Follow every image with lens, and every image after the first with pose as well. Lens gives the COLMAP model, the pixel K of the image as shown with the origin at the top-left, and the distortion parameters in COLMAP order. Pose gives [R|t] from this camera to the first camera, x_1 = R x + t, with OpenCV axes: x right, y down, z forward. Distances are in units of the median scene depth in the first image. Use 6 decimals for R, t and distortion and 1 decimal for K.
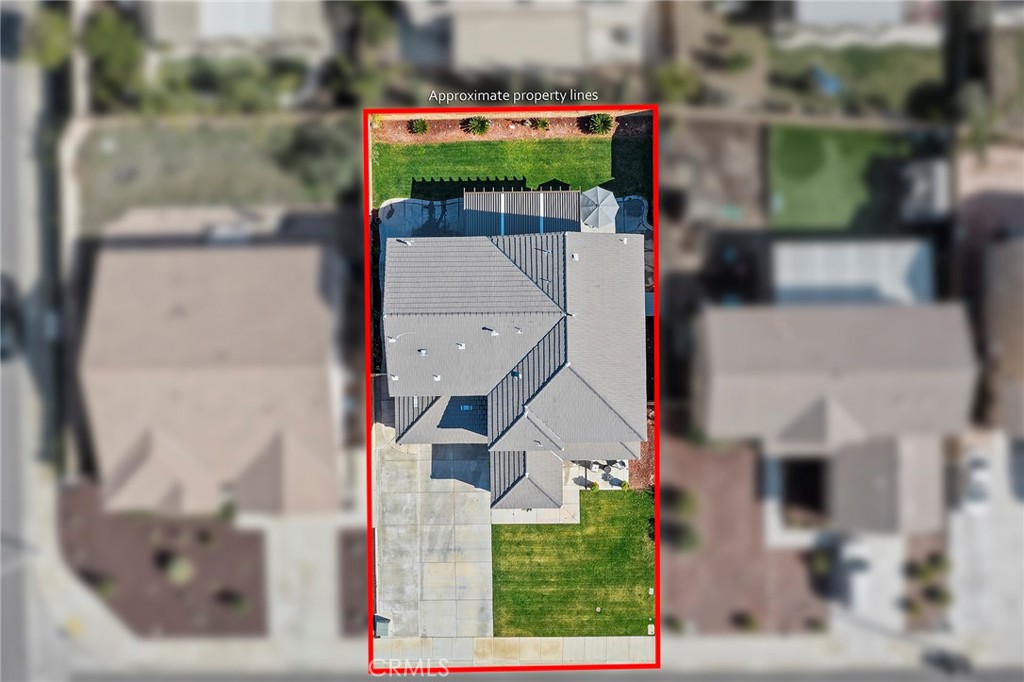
lens RADIAL K [[795.7, 0, 512.0], [0, 795.7, 341.0], [0, 0, 1]] dist [-0.011015, 0.000337]
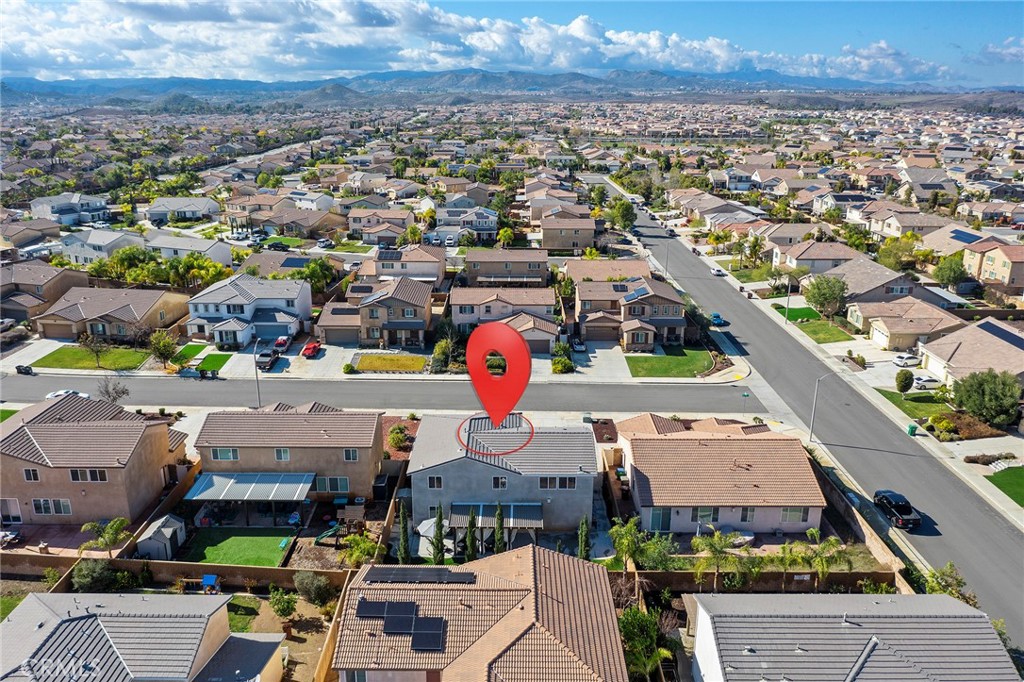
lens RADIAL K [[795.7, 0, 512.0], [0, 795.7, 341.0], [0, 0, 1]] dist [-0.011015, 0.000337]
pose [[-0.999879, 0.002613, 0.015353, -0.030497], [0.013892, -0.295918, 0.955112, -1.200952], [0.007039, 0.955210, 0.295846, 0.345808]]
